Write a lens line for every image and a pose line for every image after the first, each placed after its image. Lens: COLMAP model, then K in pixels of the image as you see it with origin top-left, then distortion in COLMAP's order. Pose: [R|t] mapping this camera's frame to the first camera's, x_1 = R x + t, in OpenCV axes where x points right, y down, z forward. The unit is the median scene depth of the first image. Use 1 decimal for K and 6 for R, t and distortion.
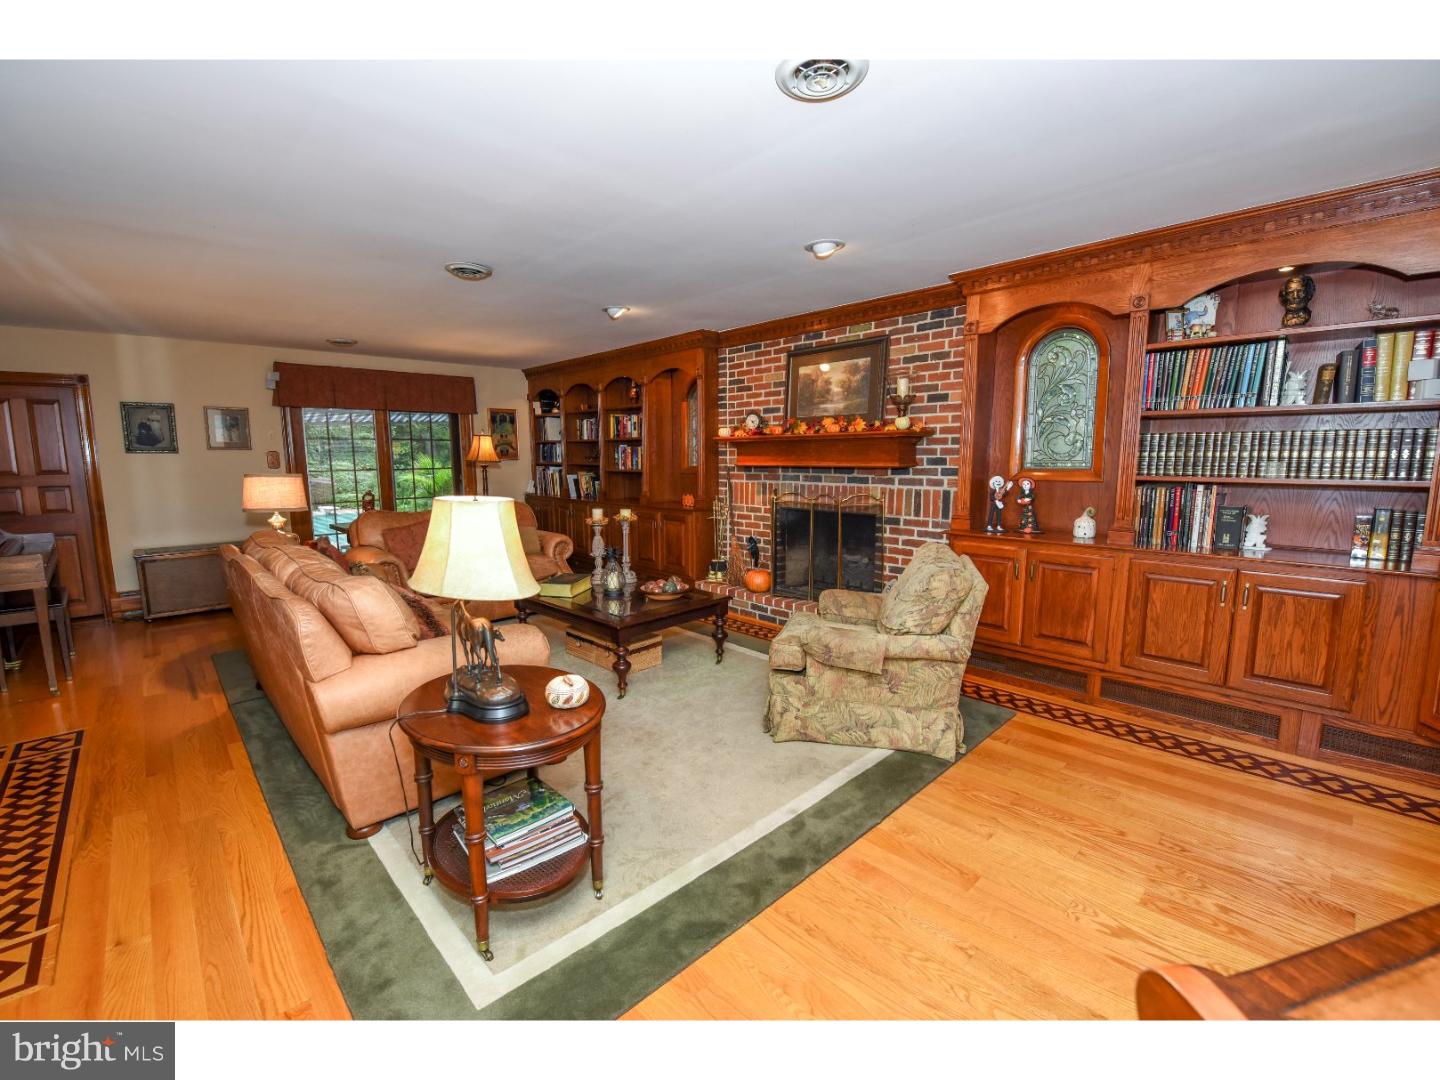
lens RADIAL K [[605.6, 0, 720.0], [0, 605.6, 540.0], [0, 0, 1]] dist [-0.002679, -0.000444]
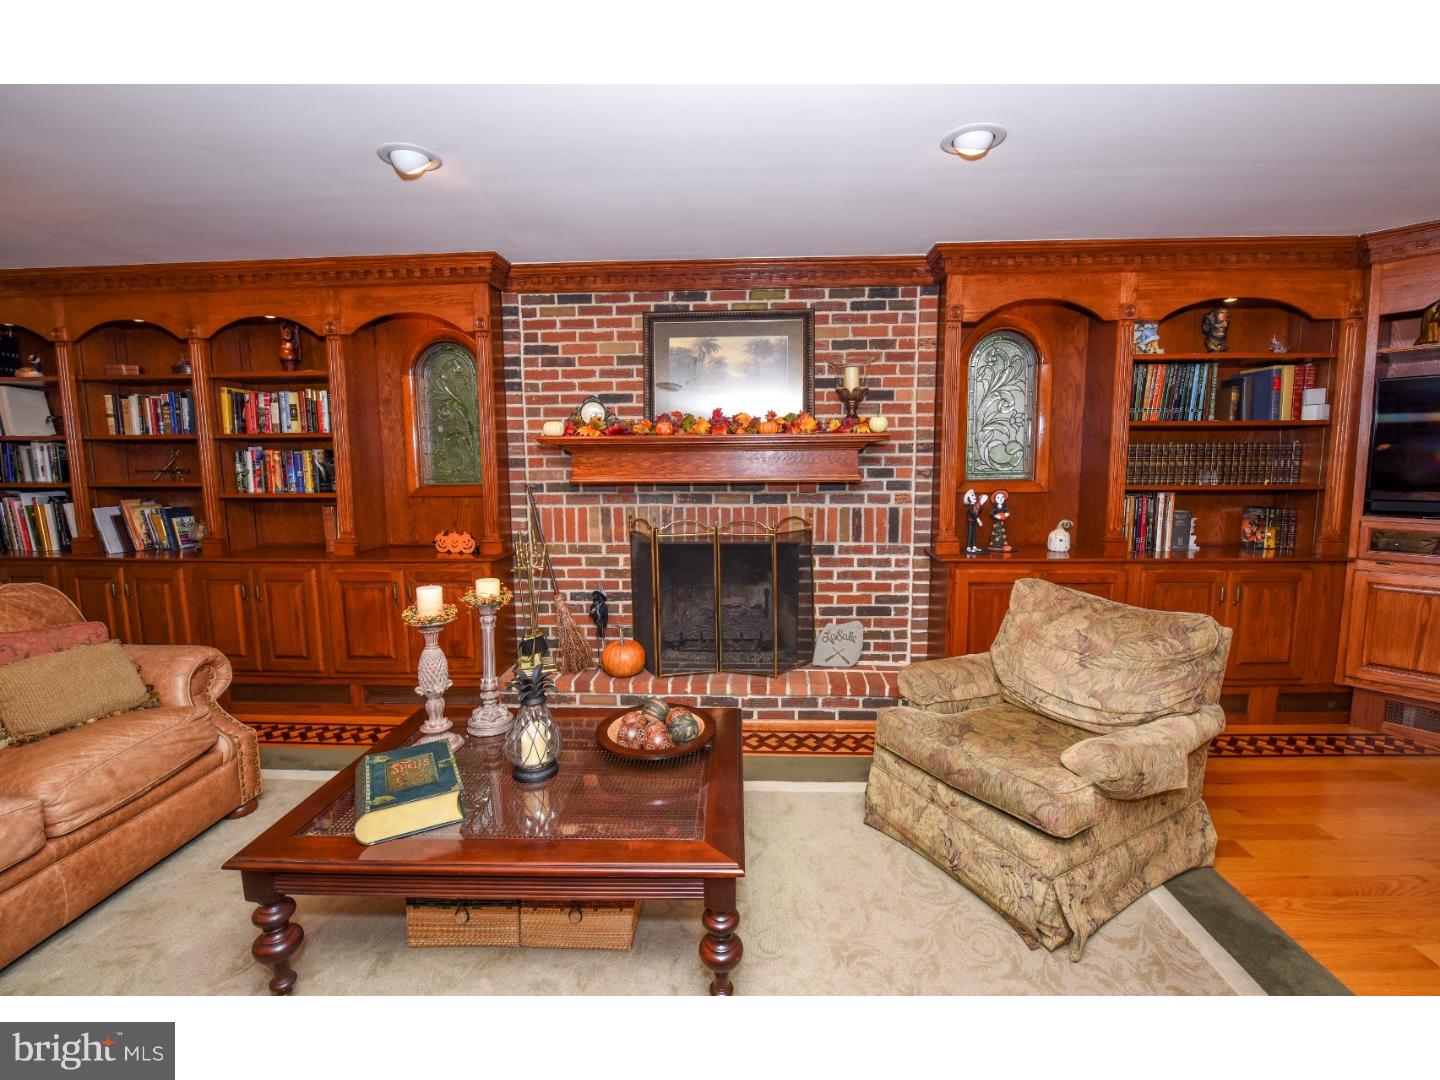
lens RADIAL K [[610.3, 0, 719.5], [0, 610.3, 534.6], [0, 0, 1]] dist [-0.008860, -0.000219]
pose [[0.731662, -0.080691, 0.676875, -0.328266], [0.096389, 0.995239, 0.014453, -0.071746], [-0.674819, 0.054669, 0.735956, 0.489927]]
